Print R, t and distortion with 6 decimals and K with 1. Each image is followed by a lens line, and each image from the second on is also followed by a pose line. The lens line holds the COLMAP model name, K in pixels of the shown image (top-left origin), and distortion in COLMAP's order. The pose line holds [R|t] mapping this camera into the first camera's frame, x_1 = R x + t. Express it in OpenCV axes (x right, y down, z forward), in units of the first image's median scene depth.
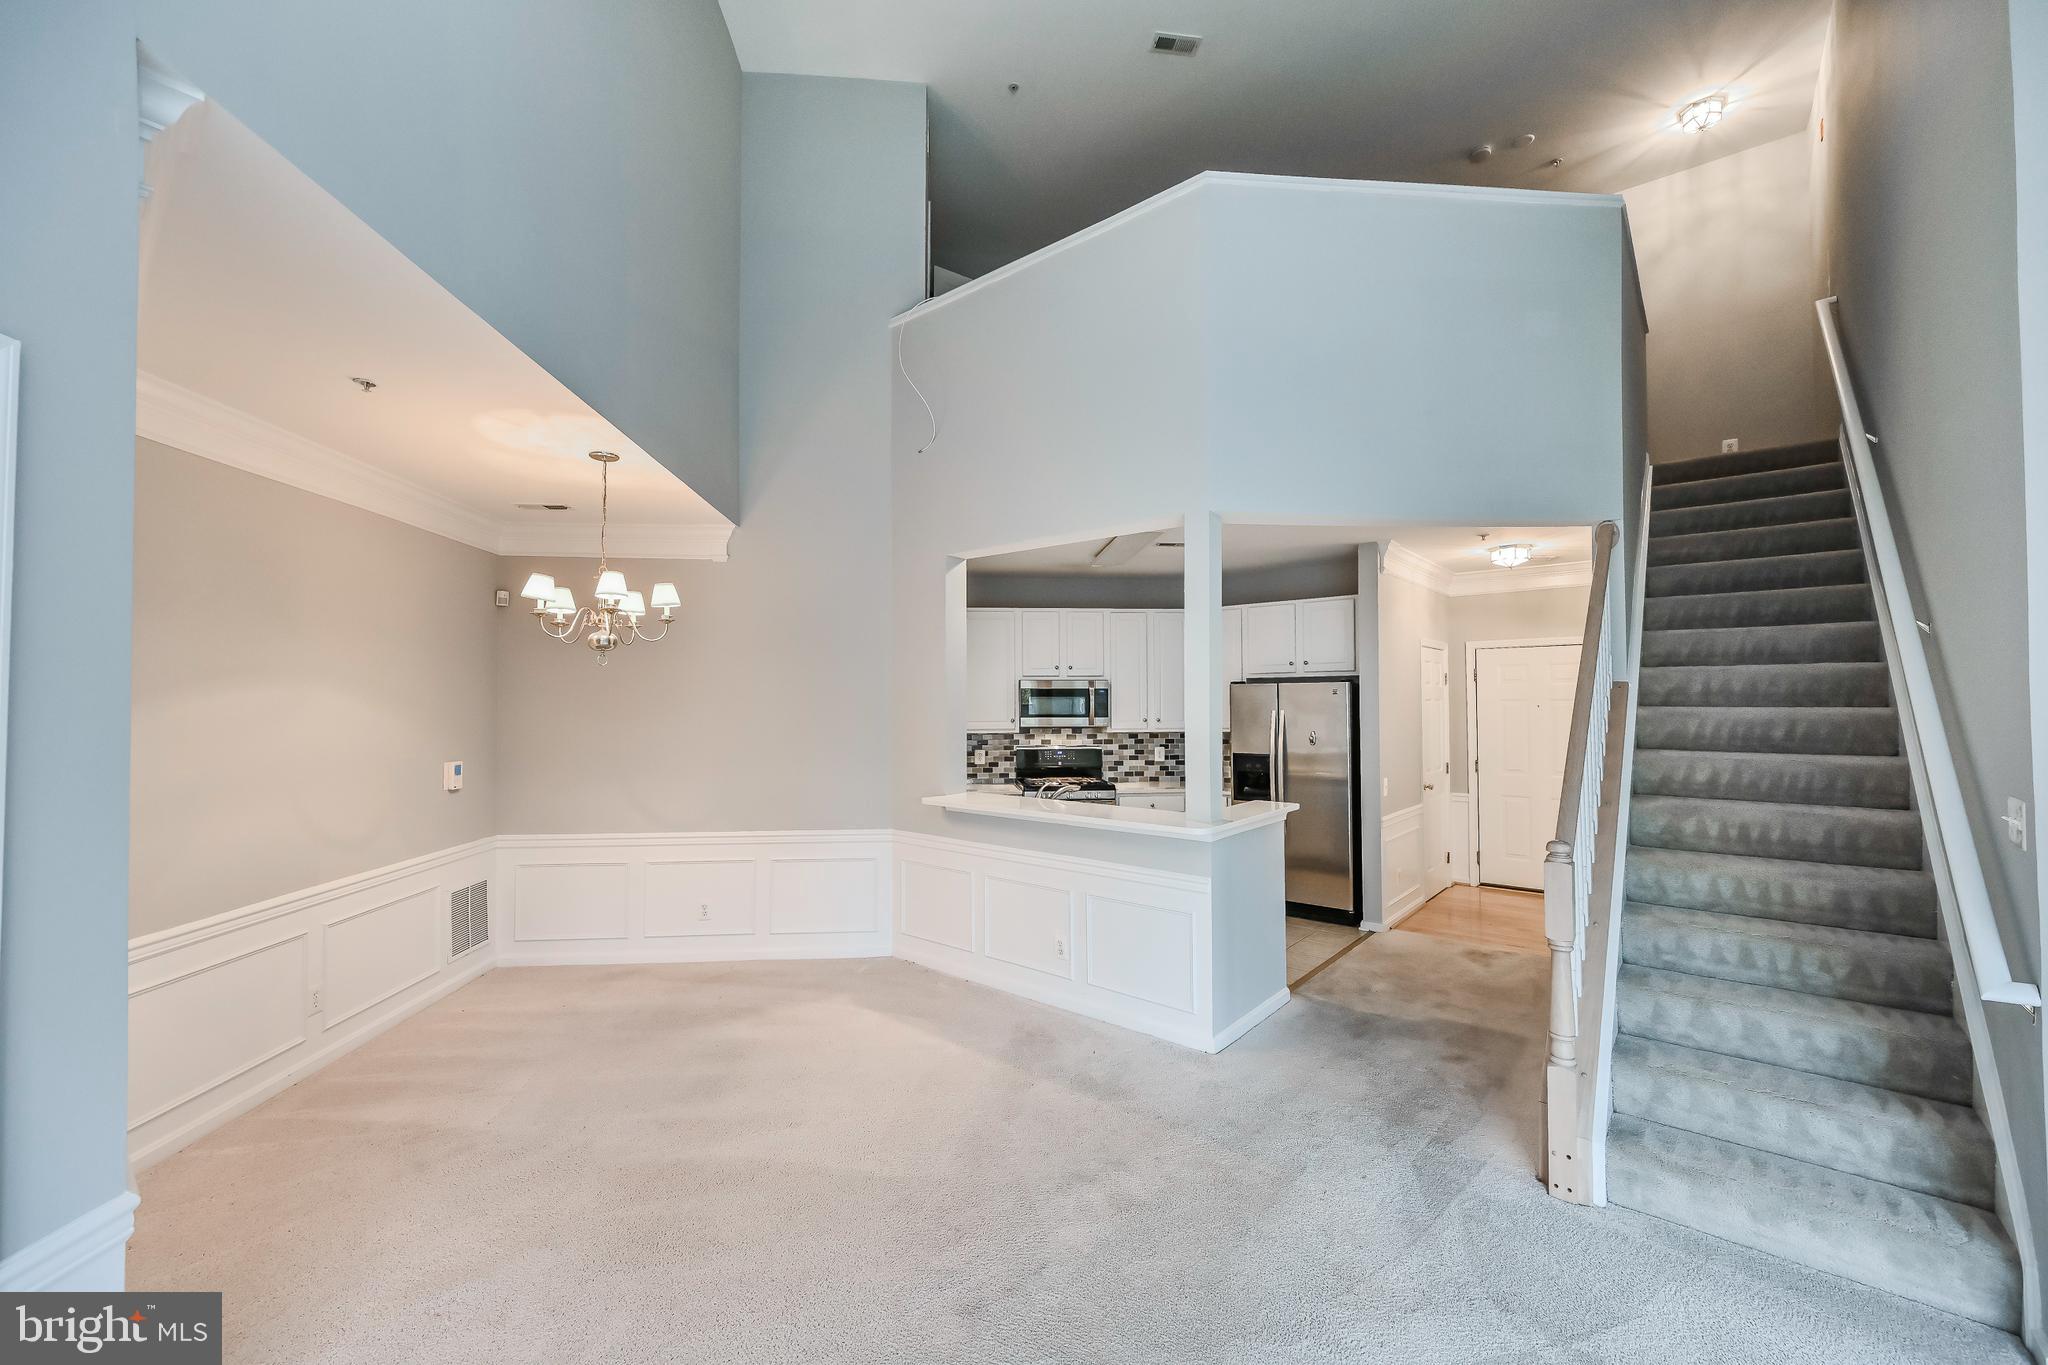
lens RADIAL K [[811.9, 0, 1016.7], [0, 811.9, 686.6], [0, 0, 1]] dist [0.001828, 0.000331]
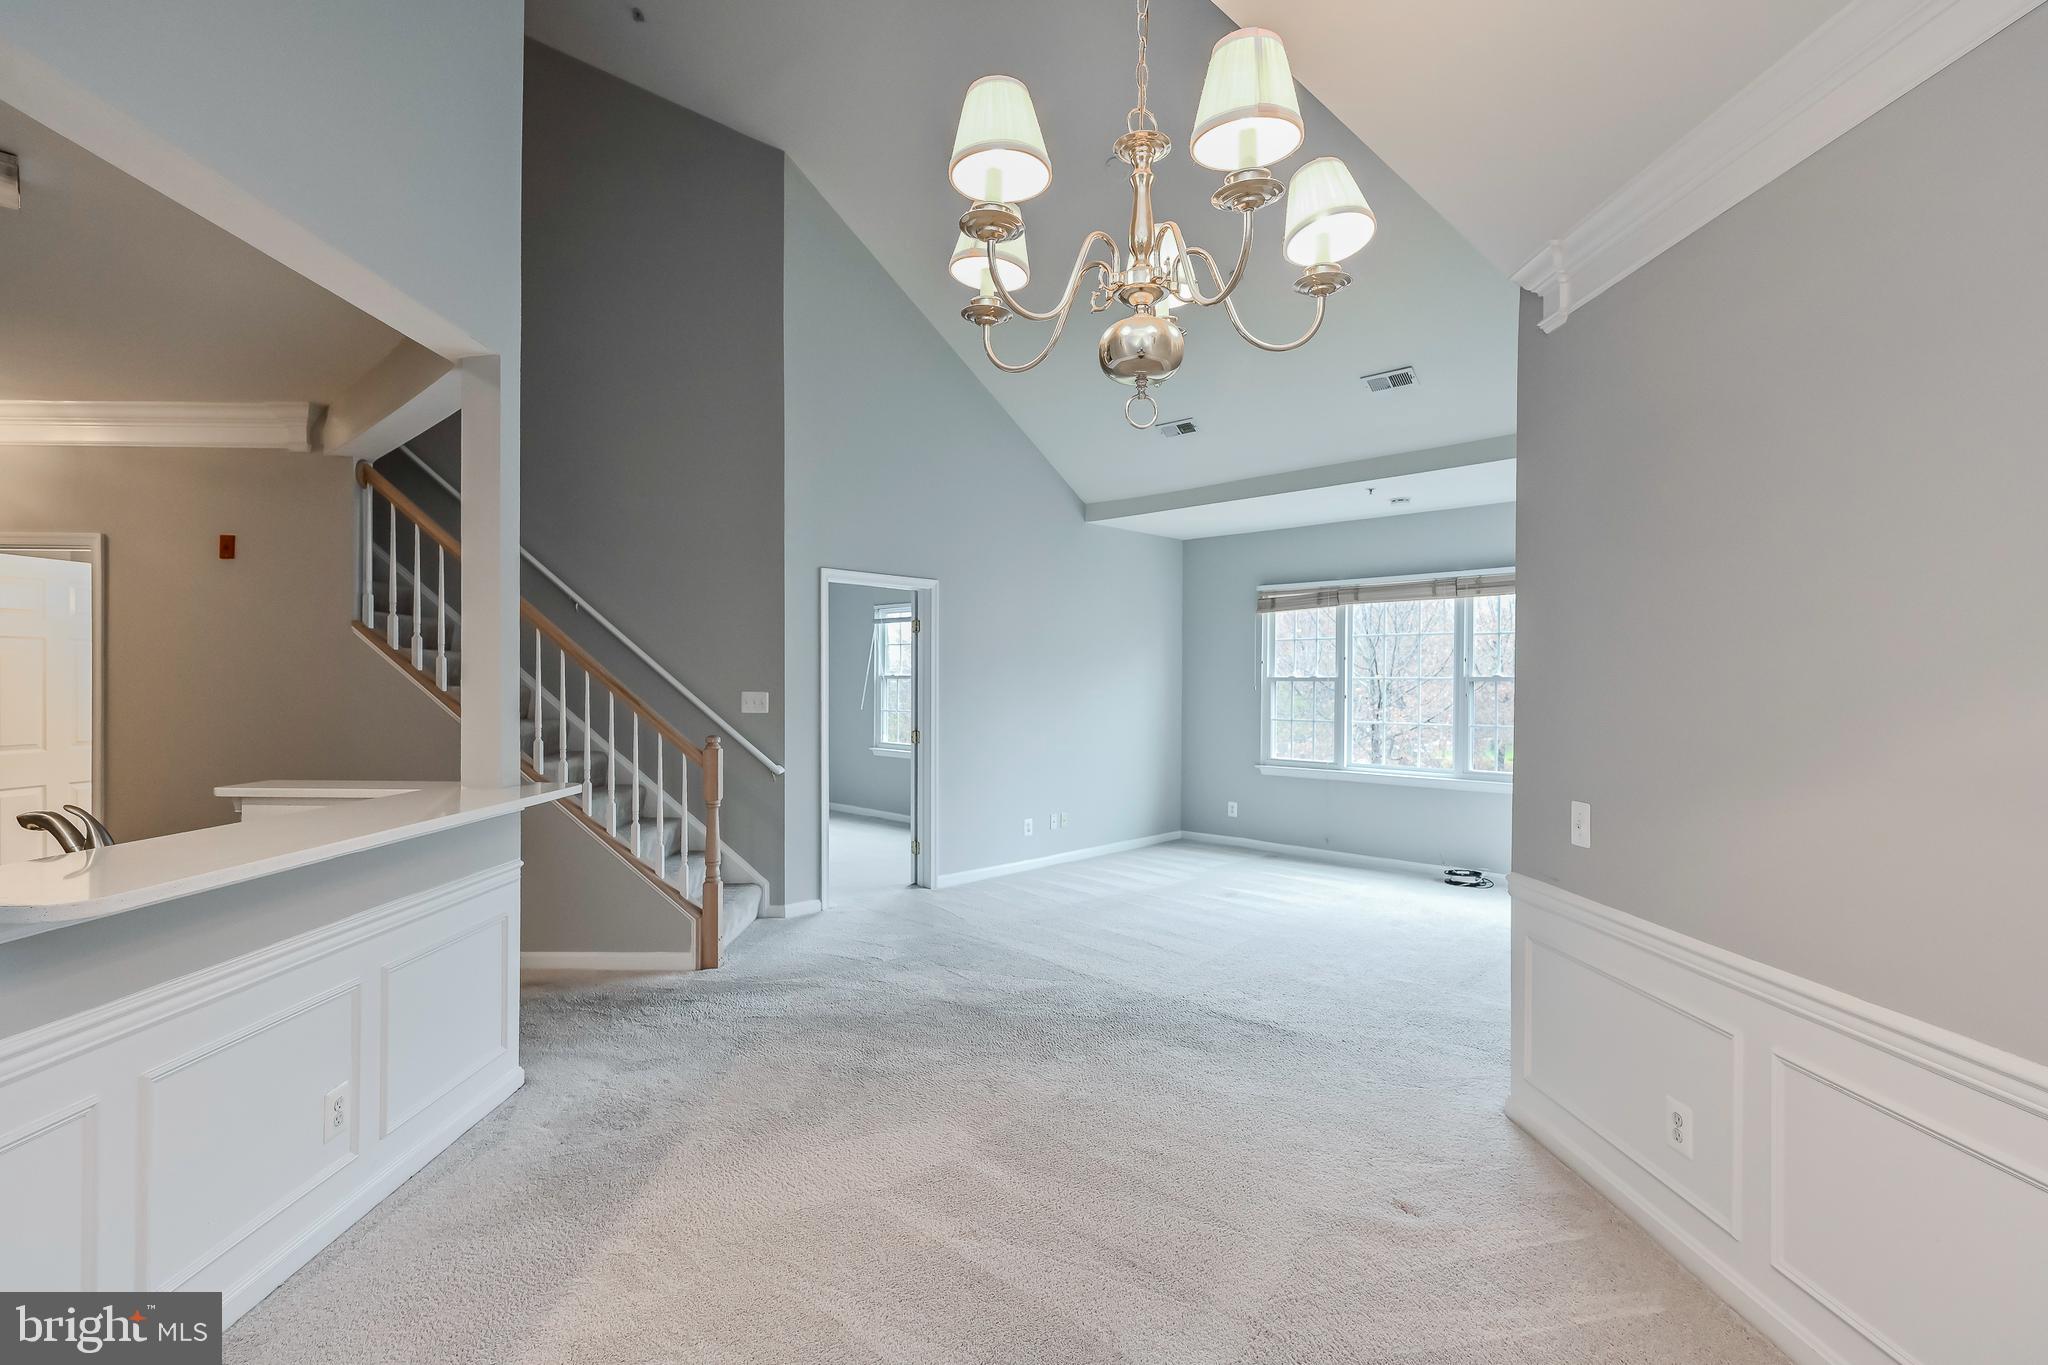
lens RADIAL K [[932.1, 0, 1025.4], [0, 932.1, 700.8], [0, 0, 1]] dist [0.001507, 0.000386]
pose [[-0.659421, -0.015473, 0.751615, -0.473234], [-0.019620, 0.999802, 0.003369, 0.050034], [-0.751518, -0.012525, -0.659593, 0.797635]]
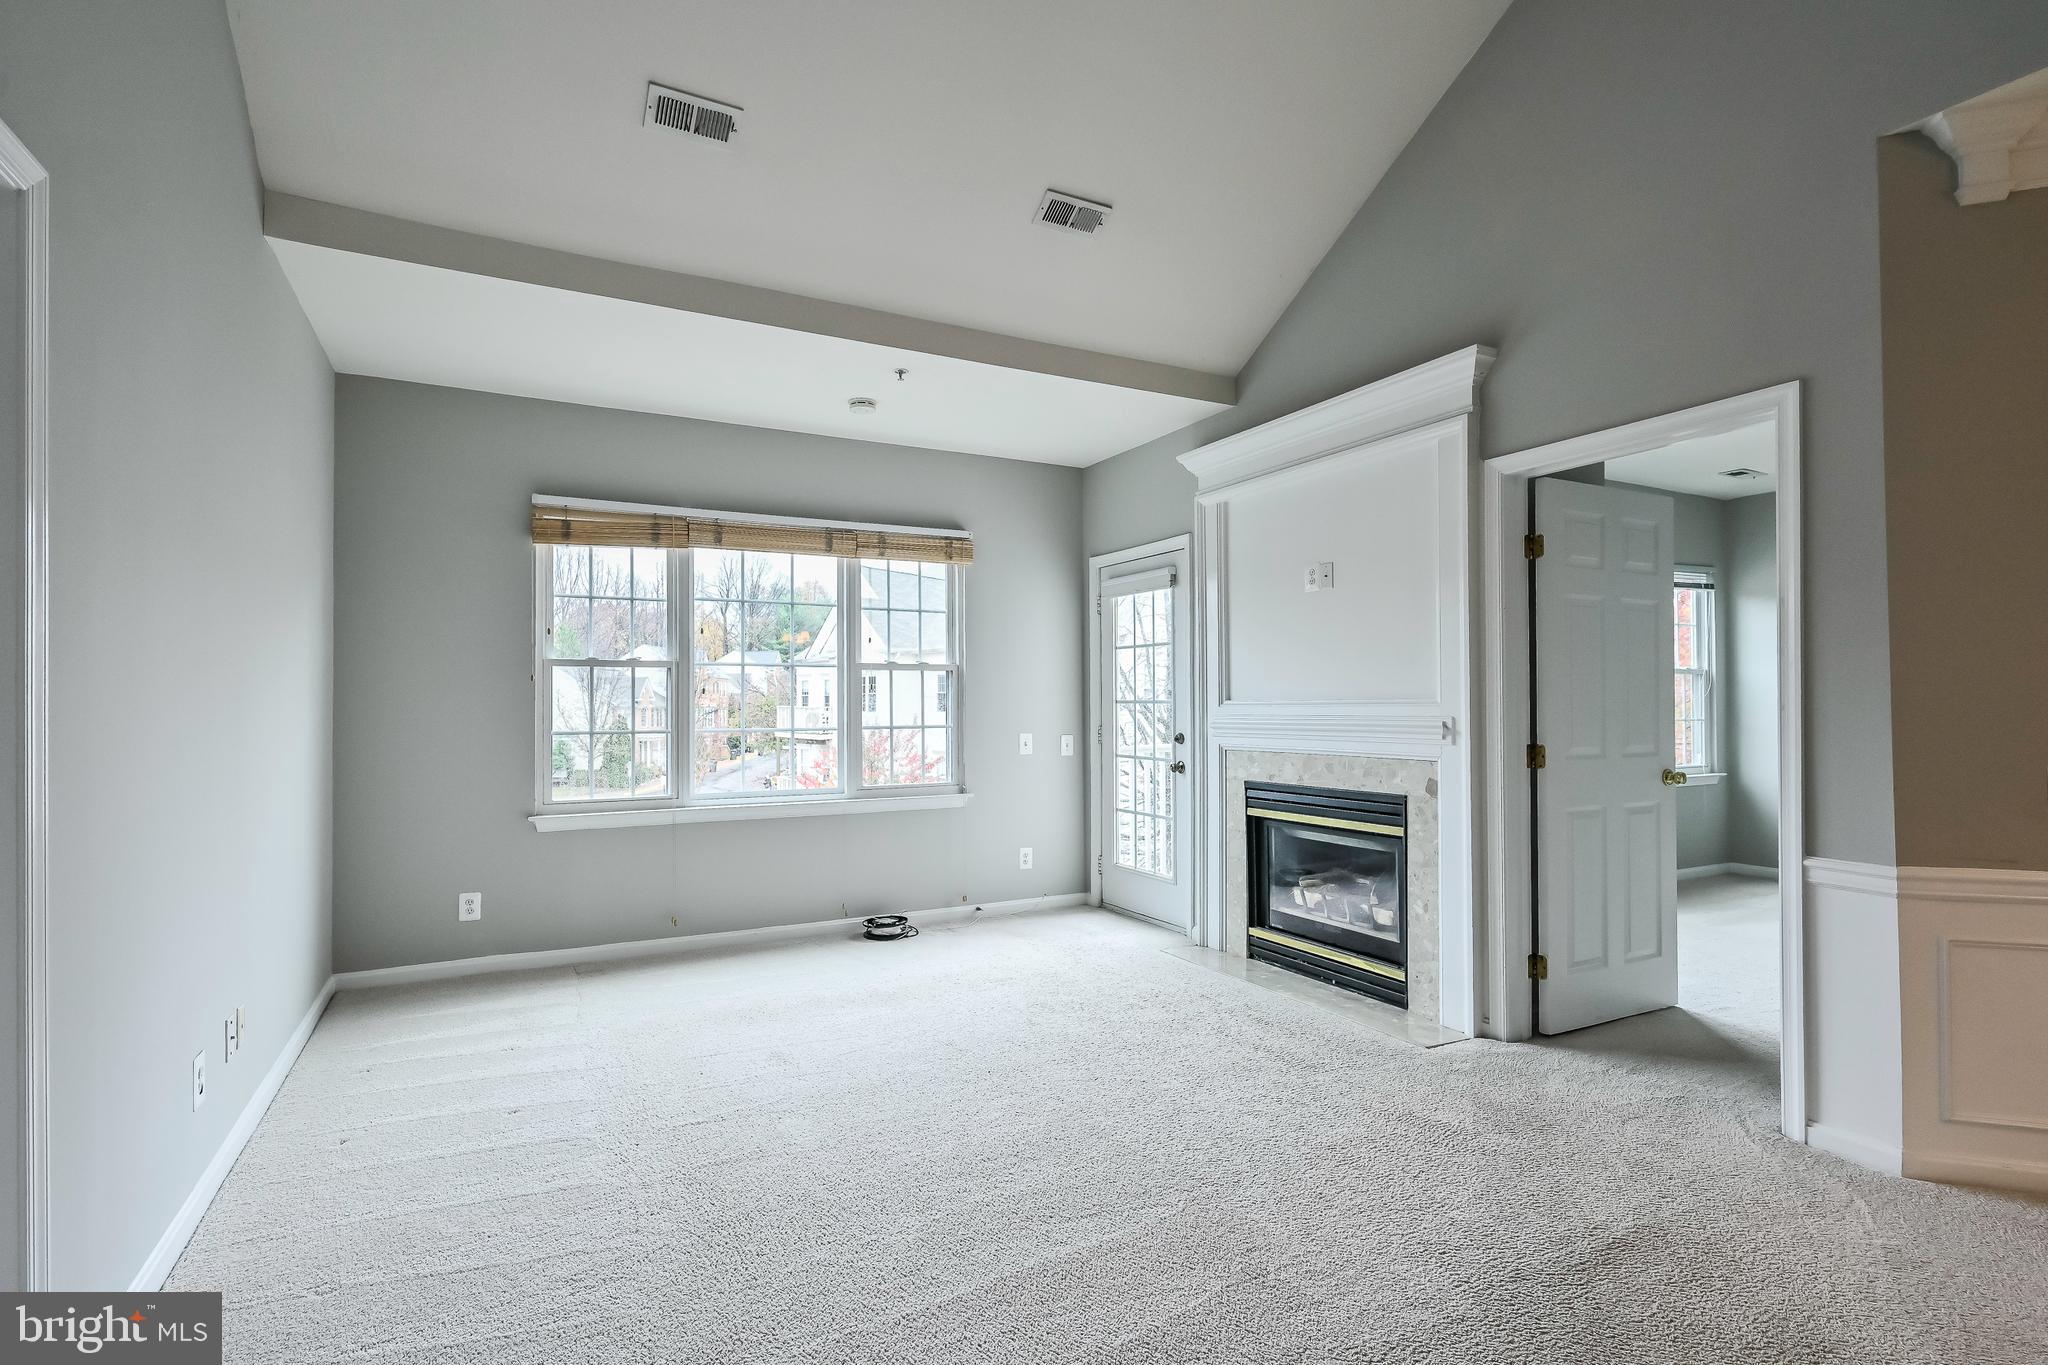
lens RADIAL K [[949.5, 0, 961.7], [0, 949.5, 700.8], [0, 0, 1]] dist [-0.004132, -0.000470]
pose [[-0.932494, 0.006297, -0.361132, 0.293501], [0.016182, 0.999572, -0.024353, 0.073169], [0.360824, -0.028553, -0.932197, 0.482478]]
